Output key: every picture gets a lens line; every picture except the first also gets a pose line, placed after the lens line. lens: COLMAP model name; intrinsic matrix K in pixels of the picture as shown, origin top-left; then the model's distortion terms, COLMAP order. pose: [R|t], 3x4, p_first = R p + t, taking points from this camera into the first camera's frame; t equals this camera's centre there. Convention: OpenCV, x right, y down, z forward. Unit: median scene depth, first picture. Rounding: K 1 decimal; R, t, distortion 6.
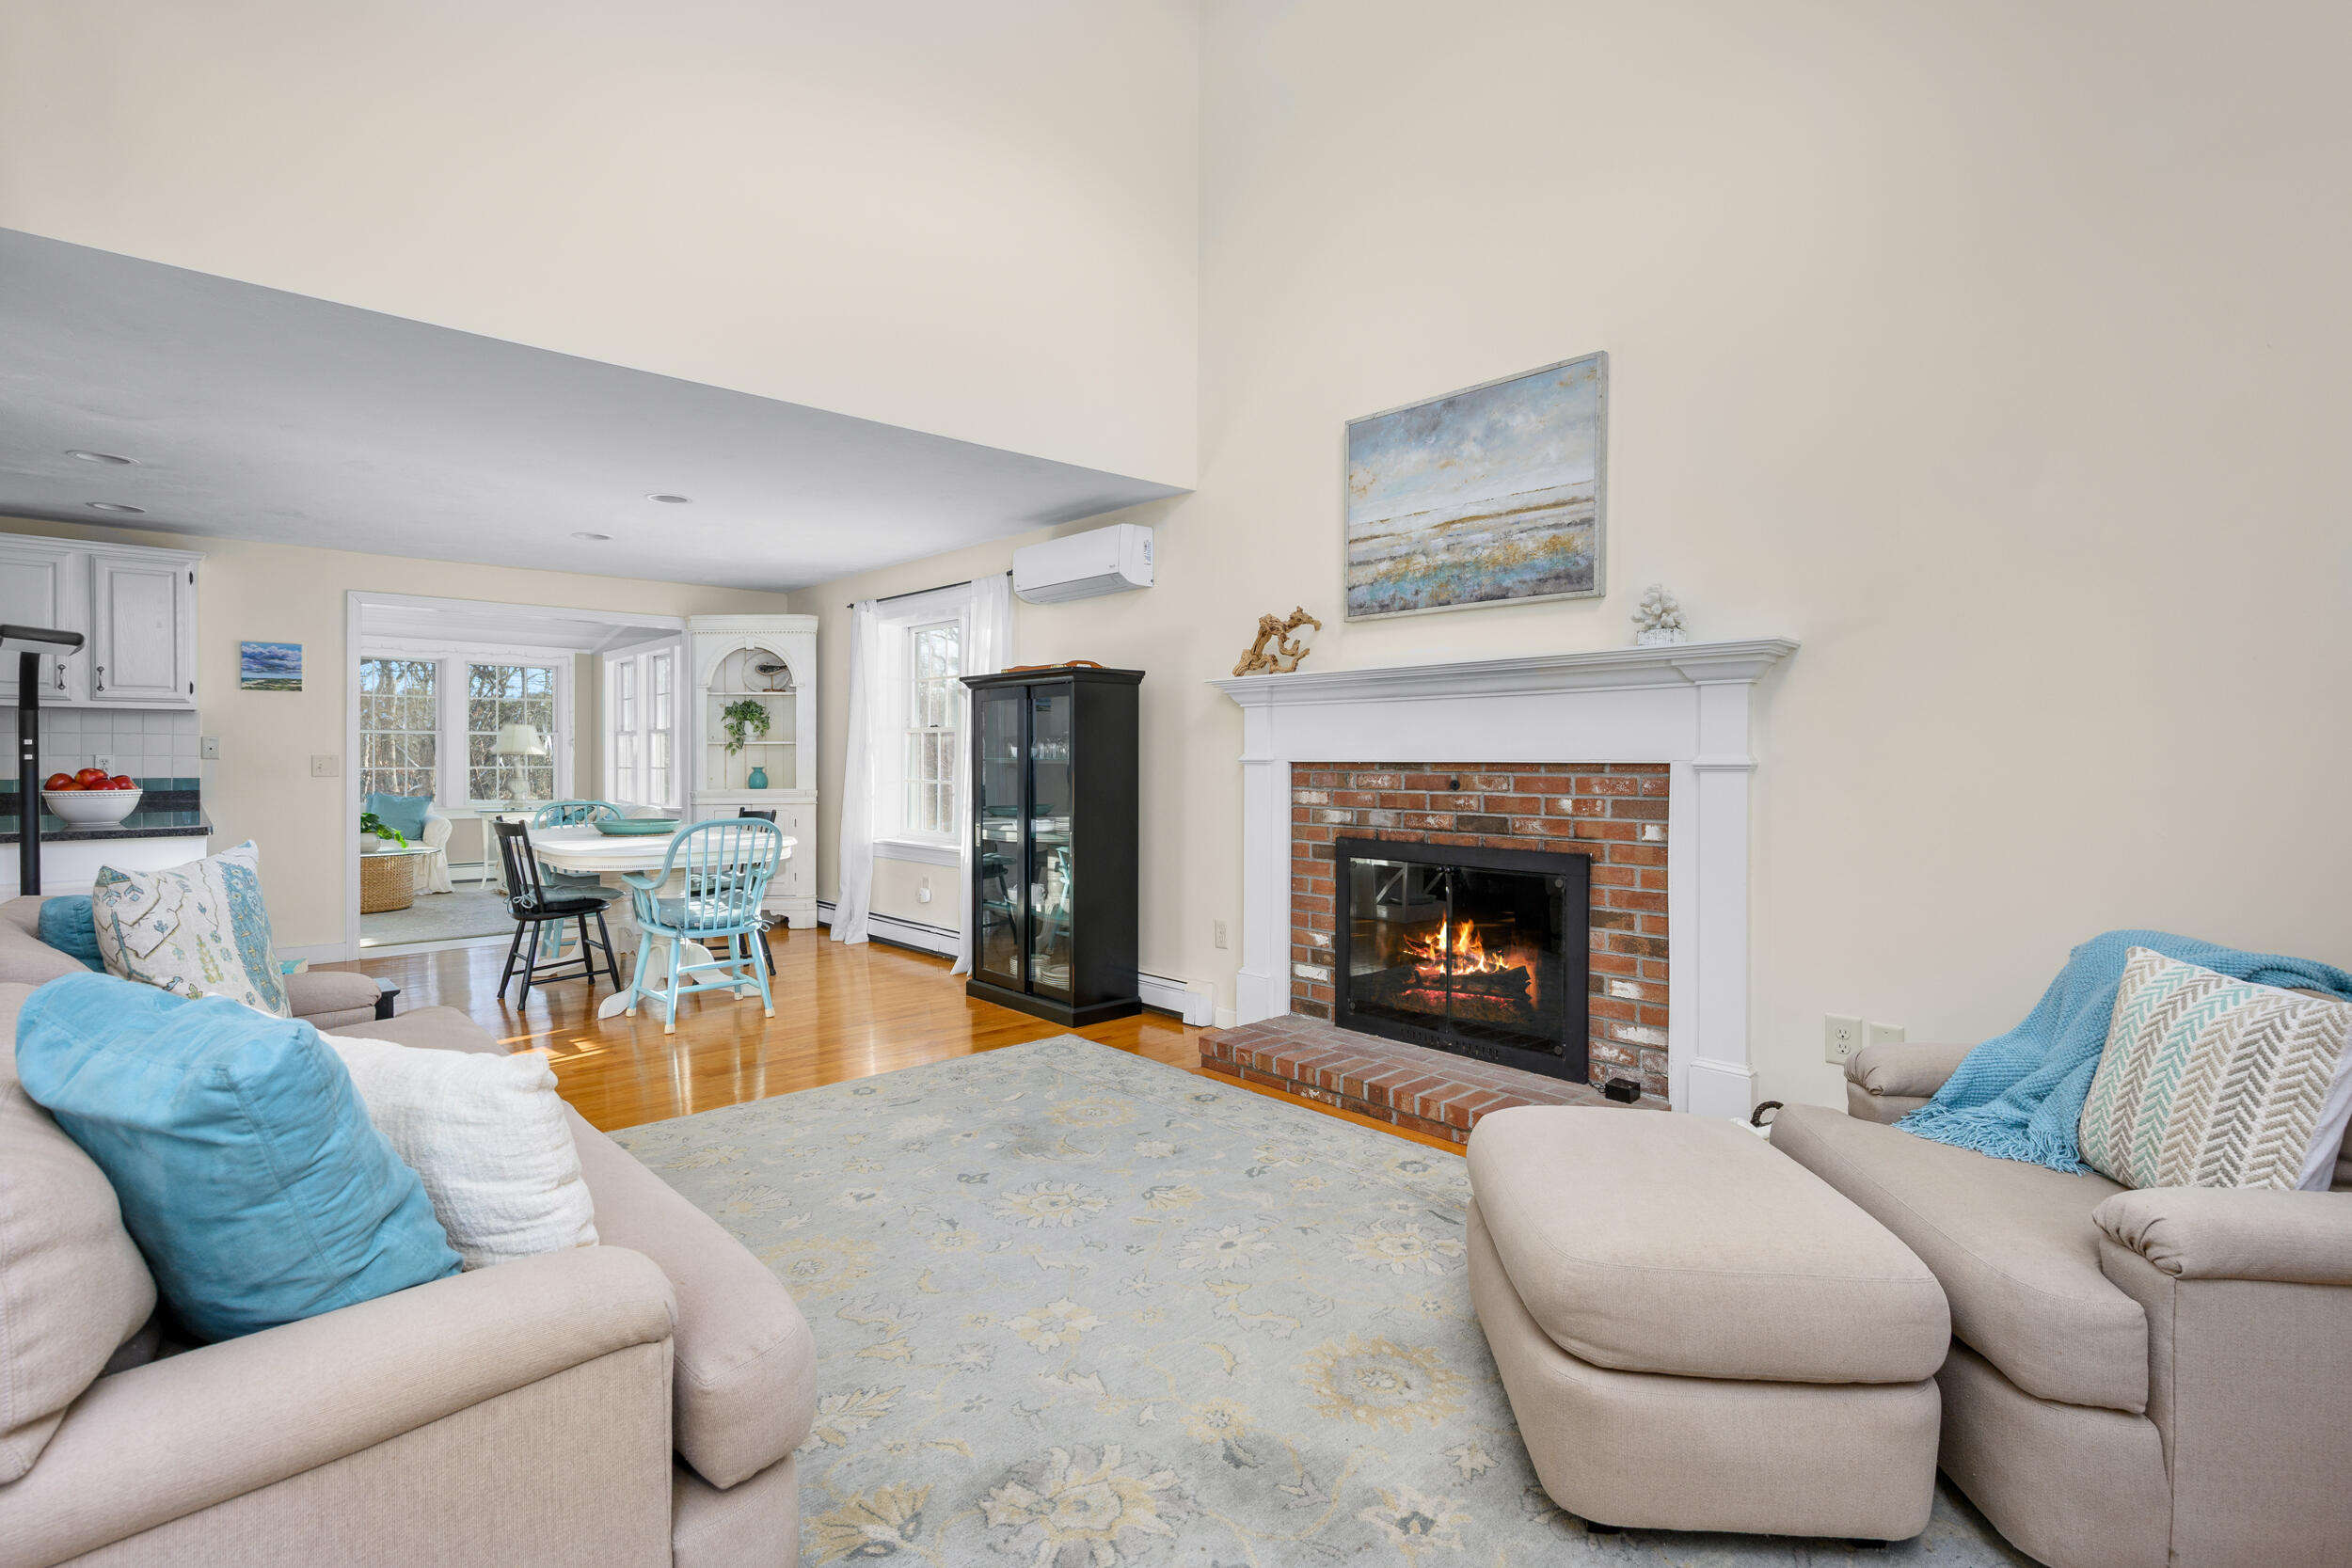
lens RADIAL K [[1103.5, 0, 1183.9], [0, 1103.5, 759.7], [0, 0, 1]] dist [-0.001548, -0.000262]
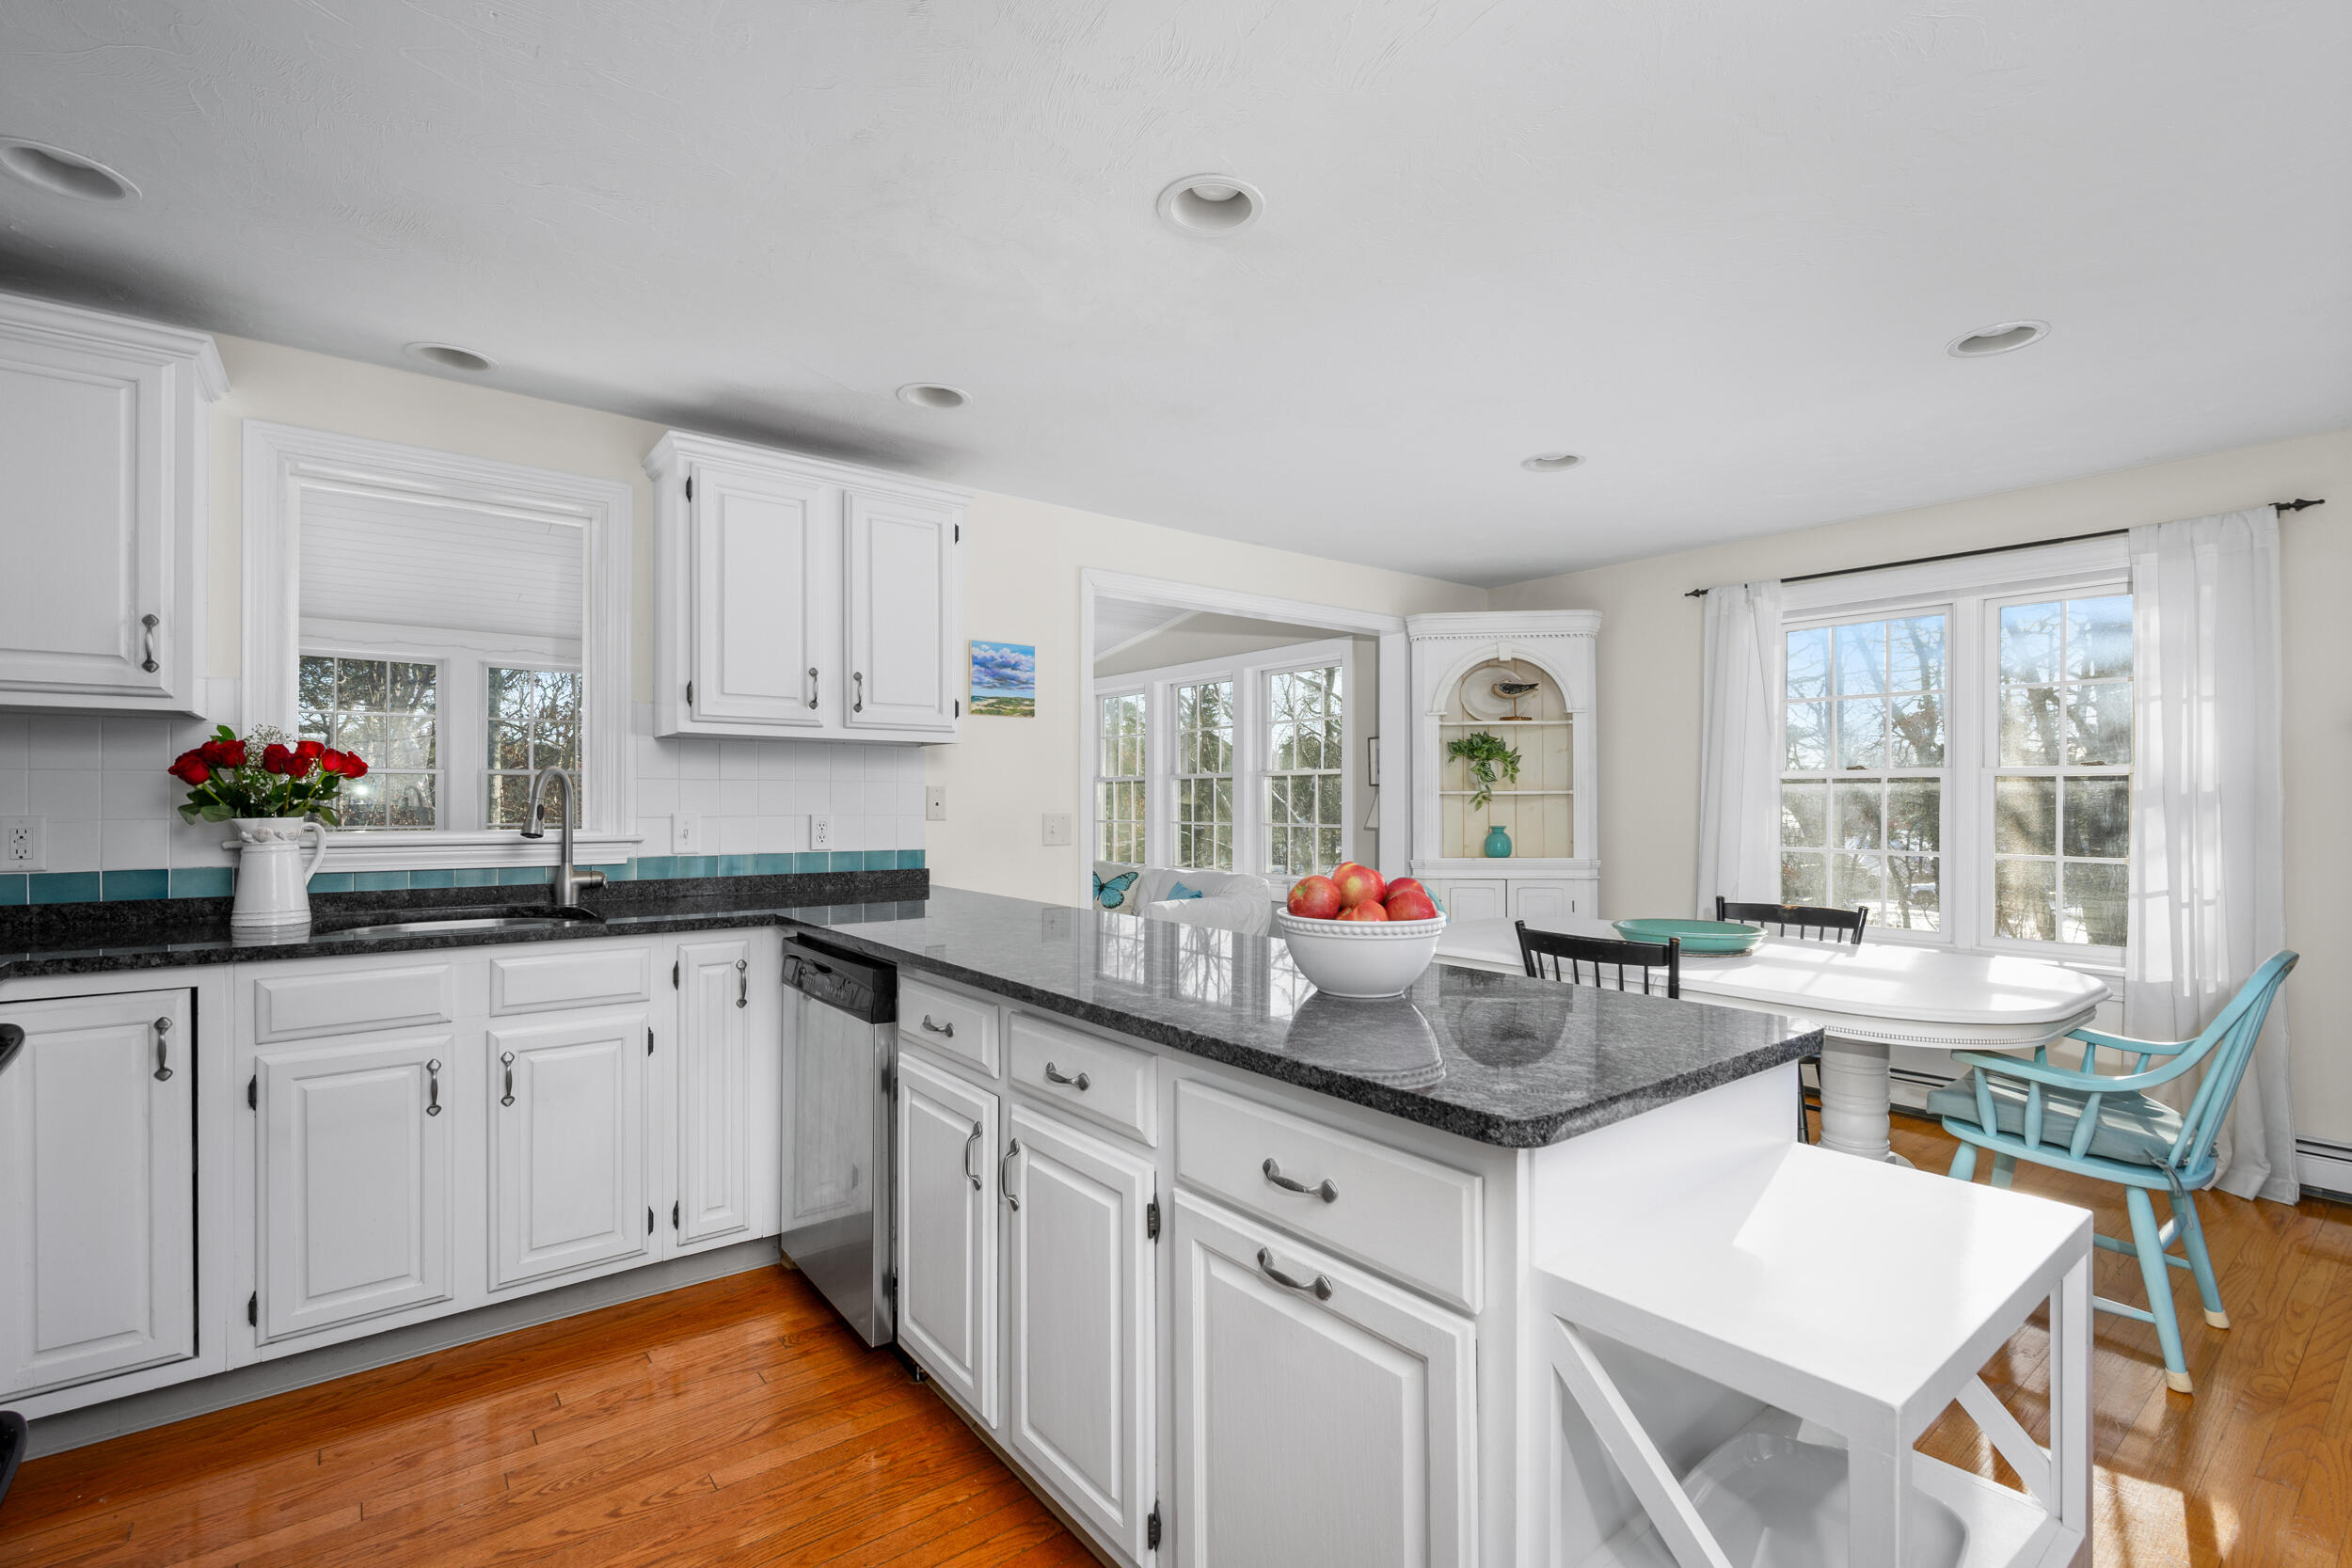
lens RADIAL K [[1048.6, 0, 1169.2], [0, 1048.6, 807.9], [0, 0, 1]] dist [-0.001030, -0.000138]
pose [[0.995877, 0.001608, -0.090704, -1.042304], [-0.001234, 0.999991, 0.004171, -0.015950], [0.090710, -0.004042, 0.995869, 0.596314]]
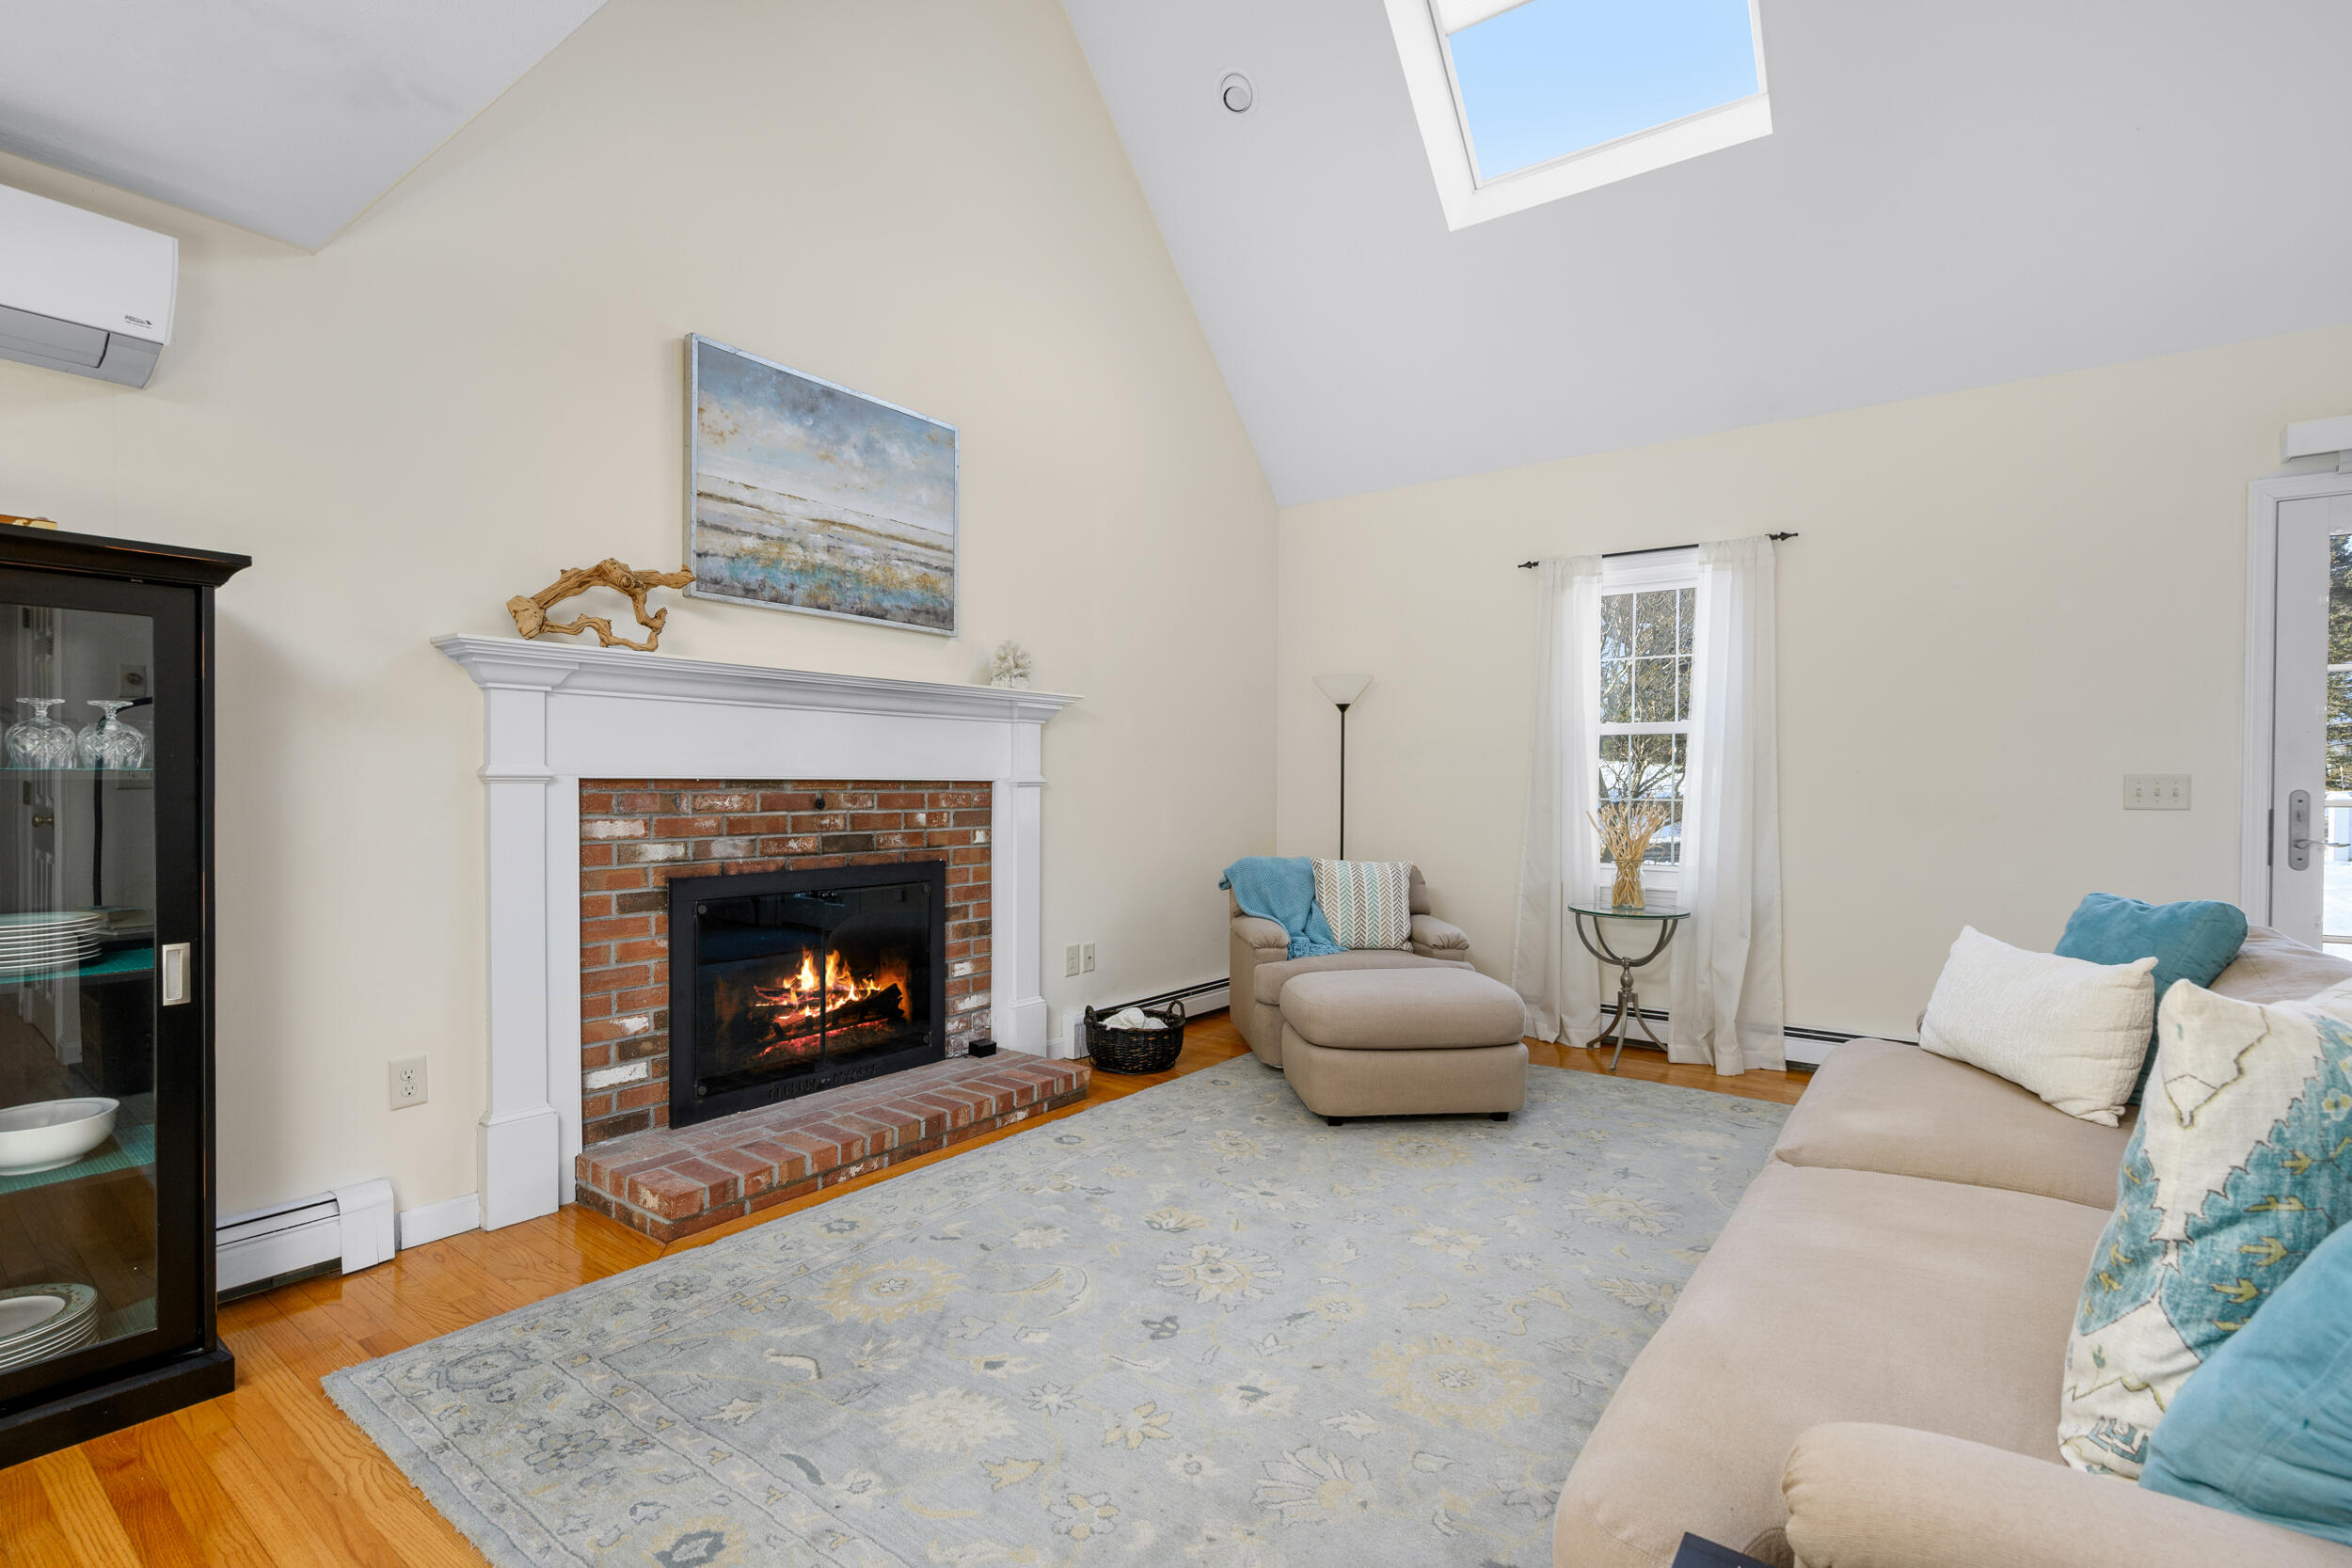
lens RADIAL K [[1082.8, 0, 1176.0], [0, 1082.8, 801.9], [0, 0, 1]] dist [-0.000054, -0.000039]
pose [[-0.177411, -0.017668, 0.983978, -0.706836], [-0.002853, 0.999844, 0.017439, 0.004411], [-0.984133, 0.000286, -0.177434, 0.865125]]
